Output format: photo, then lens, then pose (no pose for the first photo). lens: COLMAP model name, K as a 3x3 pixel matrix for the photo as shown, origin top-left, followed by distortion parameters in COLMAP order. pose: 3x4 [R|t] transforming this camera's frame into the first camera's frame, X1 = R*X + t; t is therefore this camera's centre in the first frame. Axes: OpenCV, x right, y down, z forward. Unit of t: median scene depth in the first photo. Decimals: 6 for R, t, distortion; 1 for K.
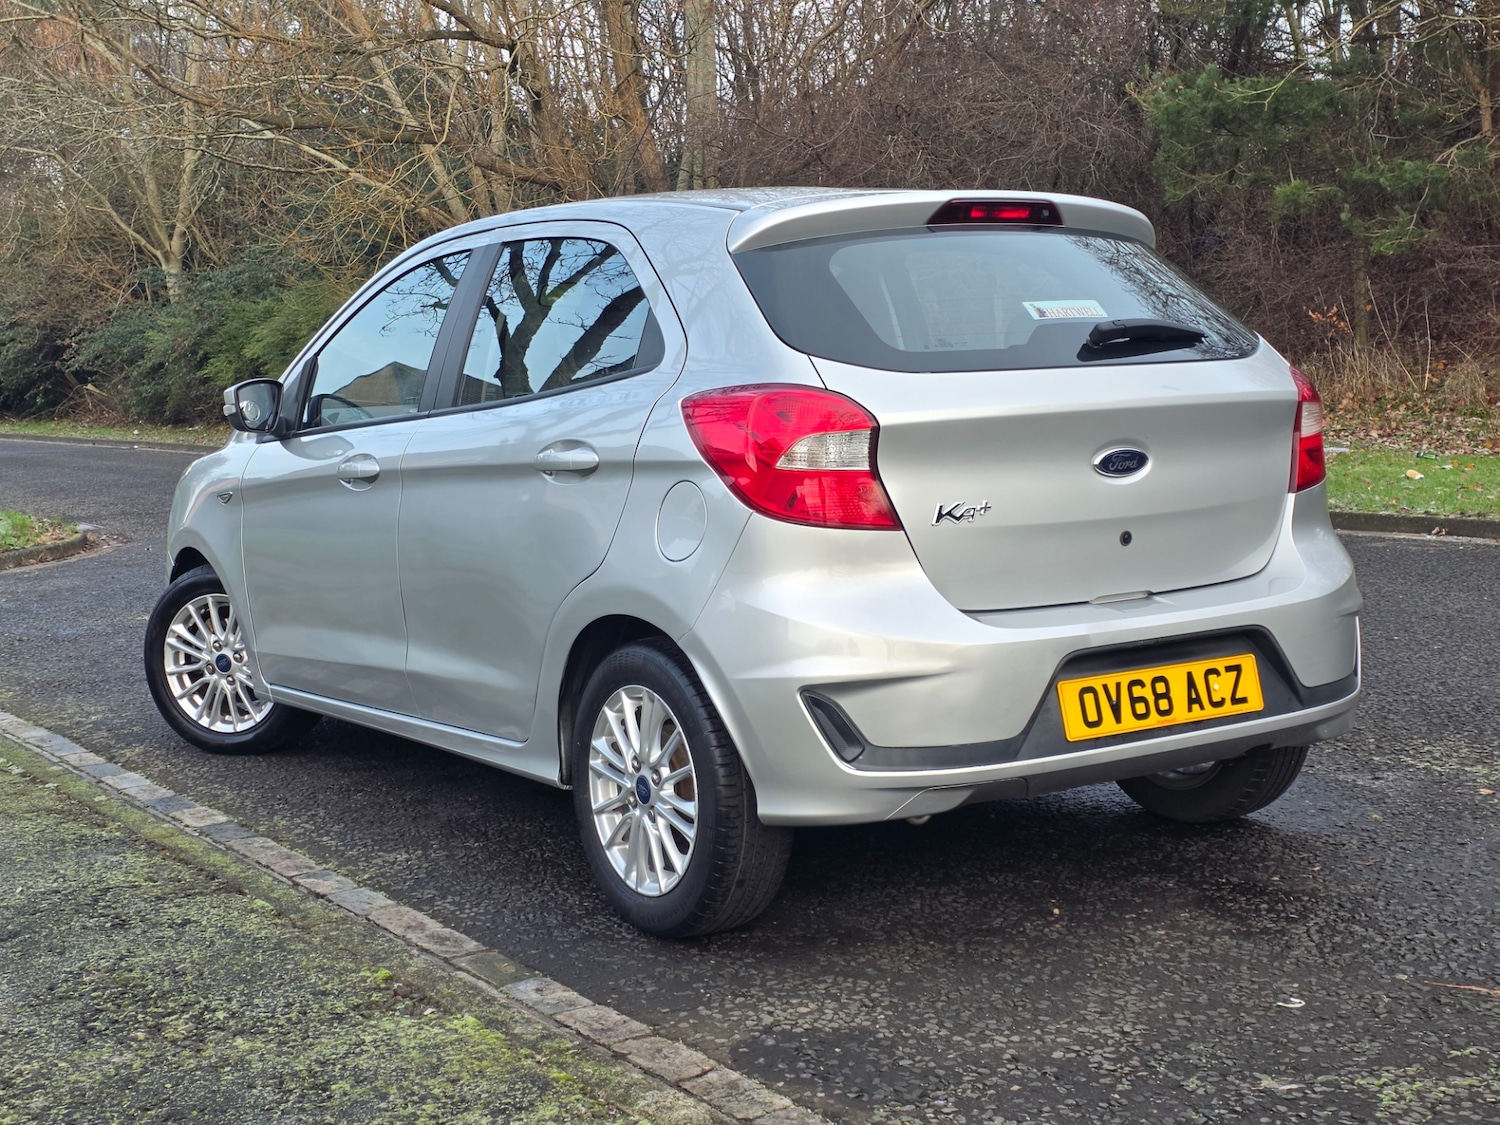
lens RADIAL K [[2013.6, 0, 800.3], [0, 2013.6, 569.2], [0, 0, 1]] dist [0.192582, -0.523471]
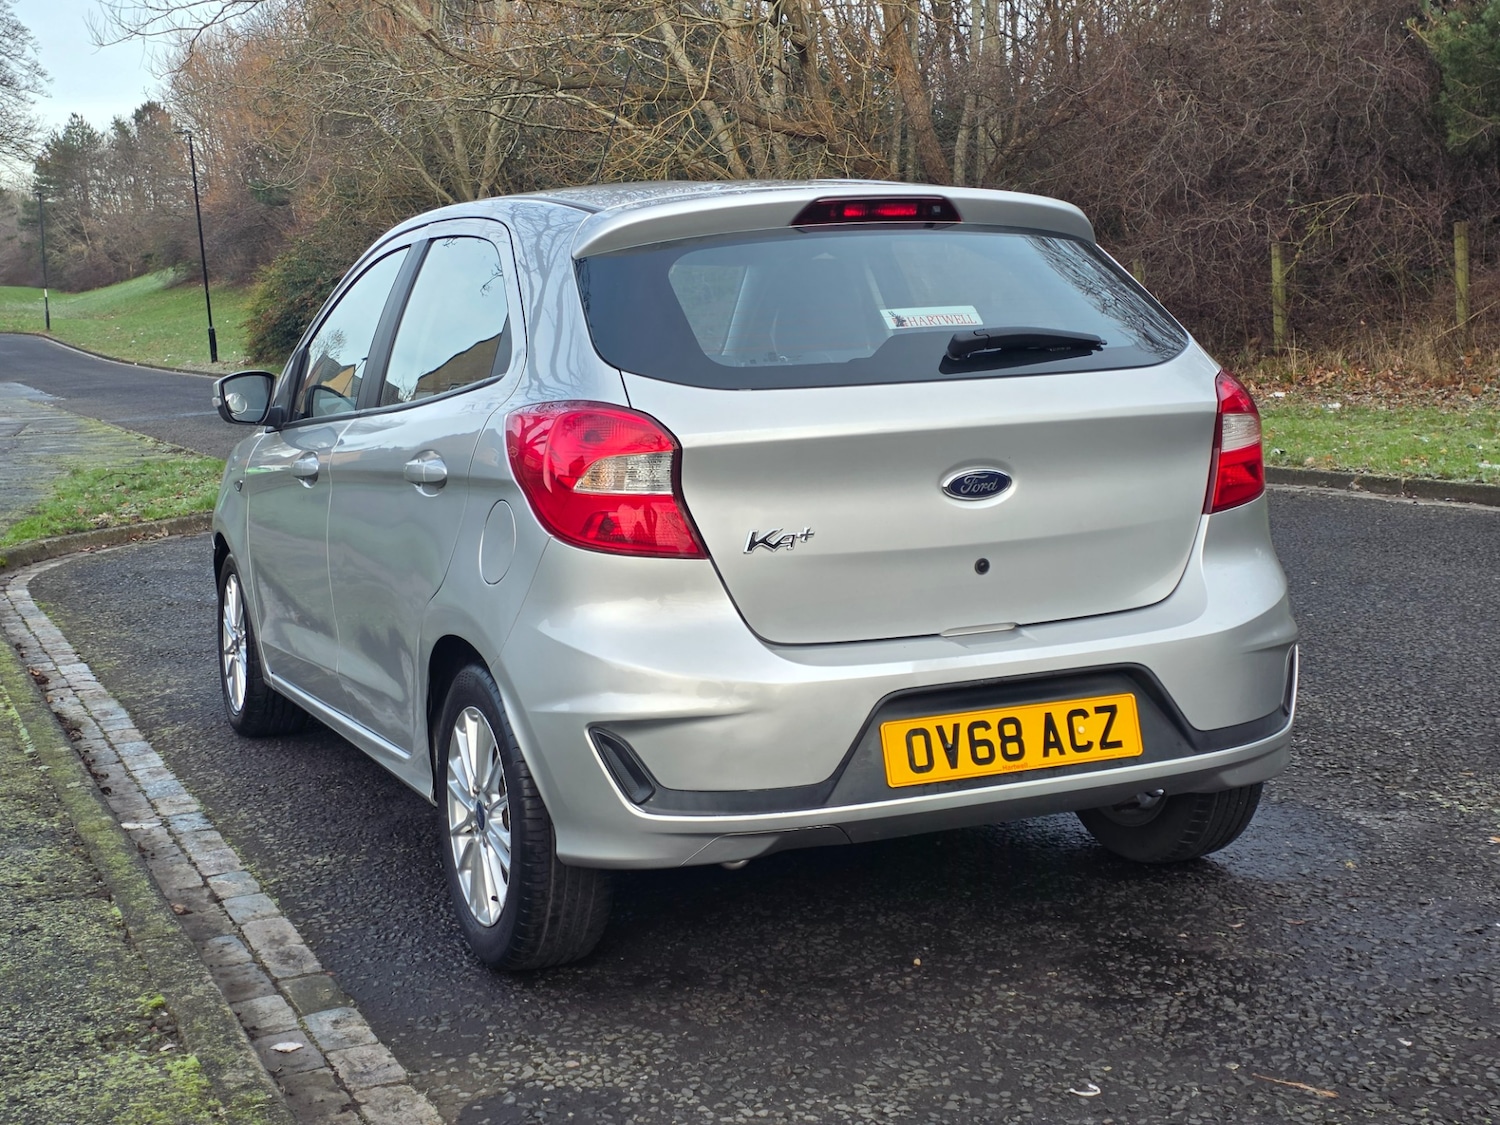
lens RADIAL K [[2033.5, 0, 756.2], [0, 2033.5, 553.5], [0, 0, 1]] dist [0.200812, -0.552713]
pose [[0.982145, 0.019423, -0.187118, 0.233548], [-0.015734, 0.999652, 0.021179, -0.039259], [0.187464, -0.017857, 0.982109, 0.064336]]
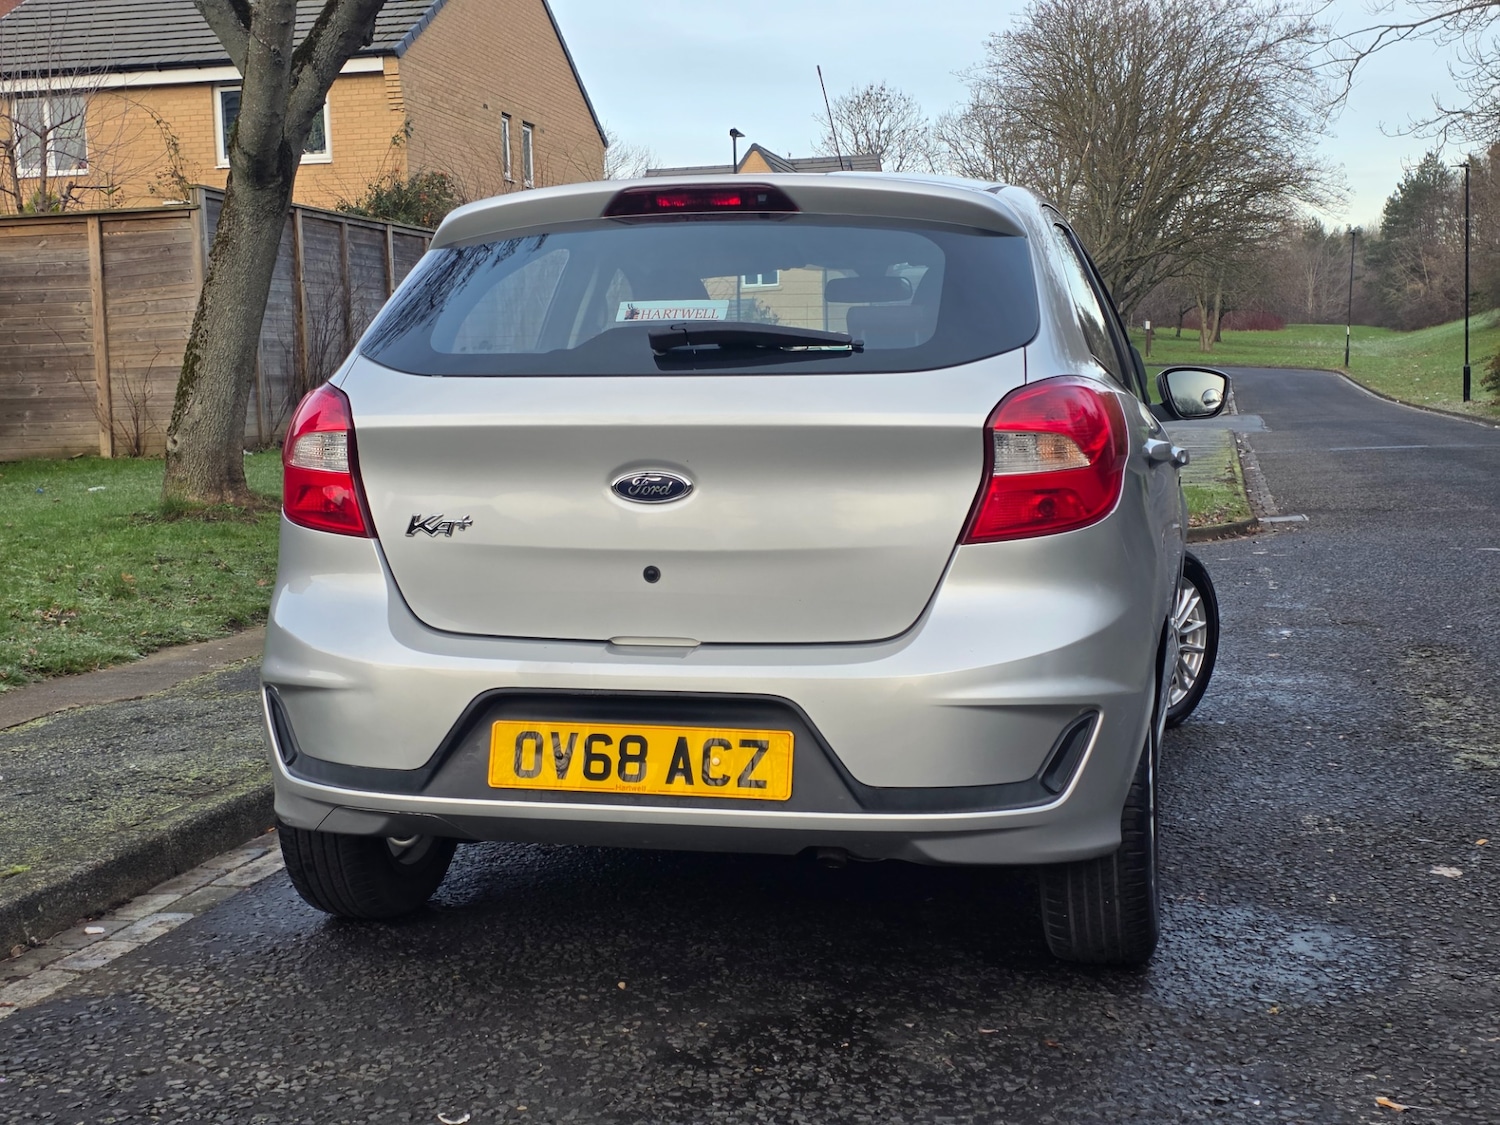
lens RADIAL K [[2037.5, 0, 739.3], [0, 2037.5, 565.4], [0, 0, 1]] dist [0.180489, -0.446534]
pose [[0.662873, 0.095789, -0.742579, 0.836121], [-0.094075, 0.994578, 0.044318, -0.061340], [0.742798, 0.040481, 0.668291, 0.441505]]
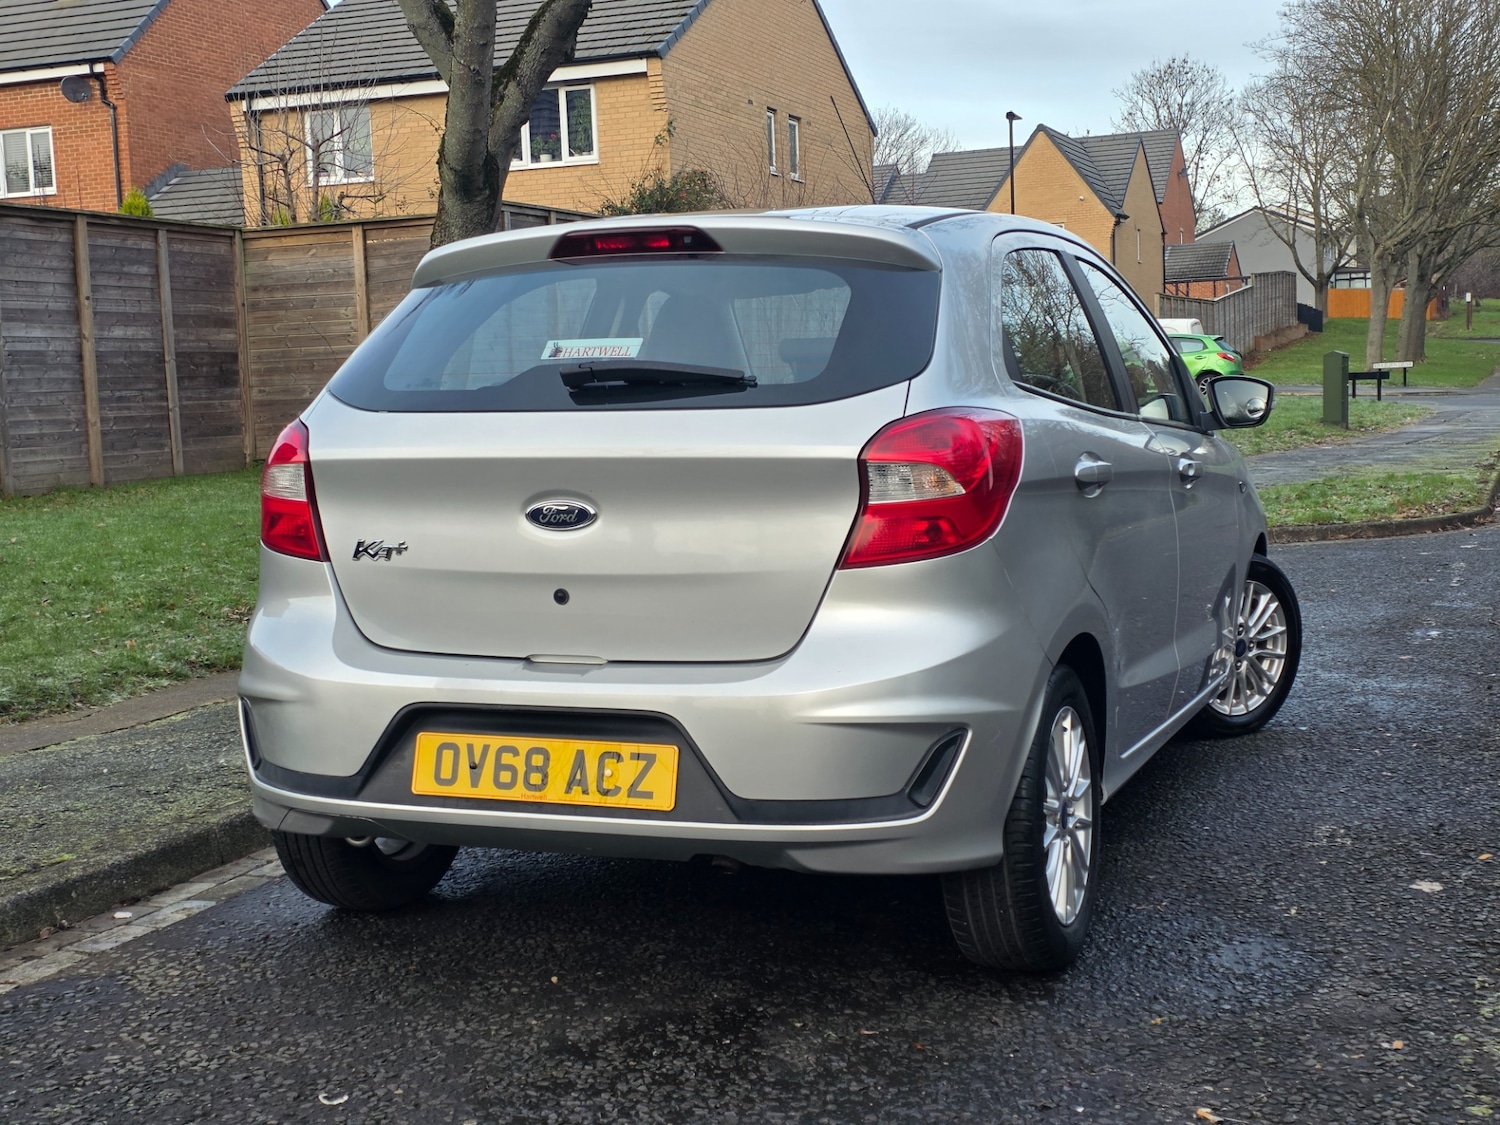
lens RADIAL K [[2040.4, 0, 761.0], [0, 2040.4, 554.5], [0, 0, 1]] dist [0.187022, -0.460572]
pose [[0.550214, 0.097217, -0.829345, 0.990214], [-0.084581, 0.994580, 0.060472, -0.099357], [0.830729, 0.036874, 0.555455, 0.552216]]
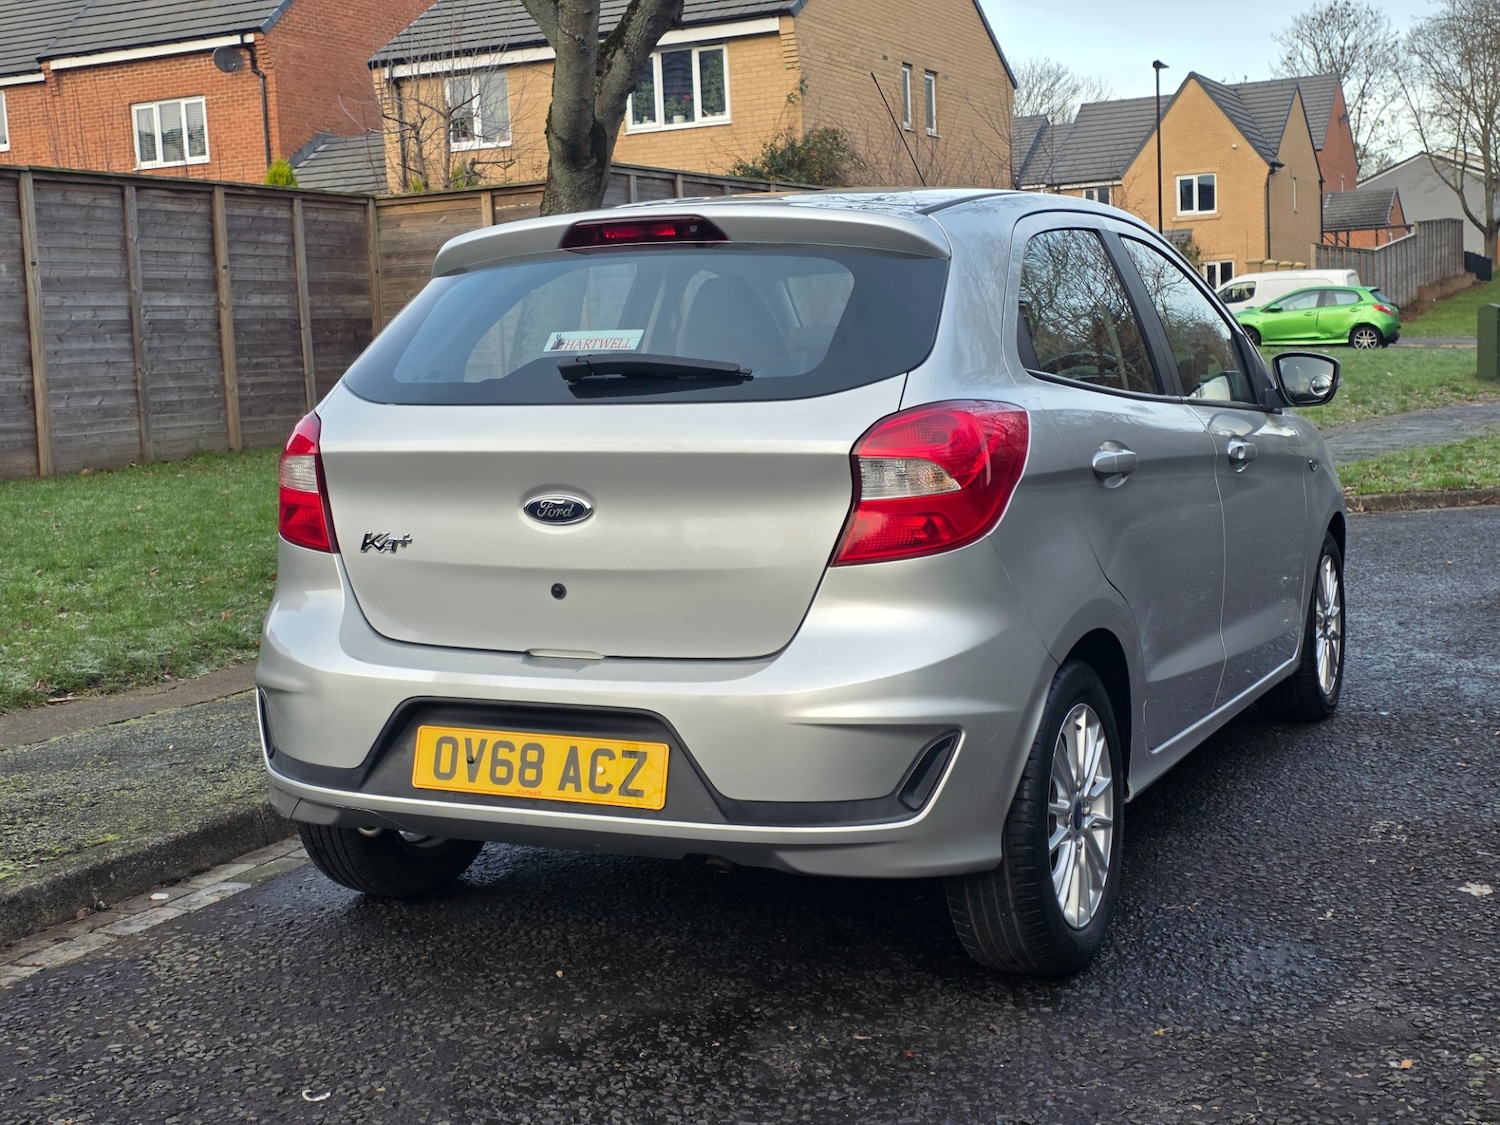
lens RADIAL K [[2044.5, 0, 739.5], [0, 2044.5, 513.2], [0, 0, 1]] dist [0.196371, -0.506540]
pose [[0.477290, 0.099076, -0.873143, 1.018993], [-0.078886, 0.994443, 0.069718, -0.123466], [0.875198, 0.035603, 0.482453, 0.617045]]
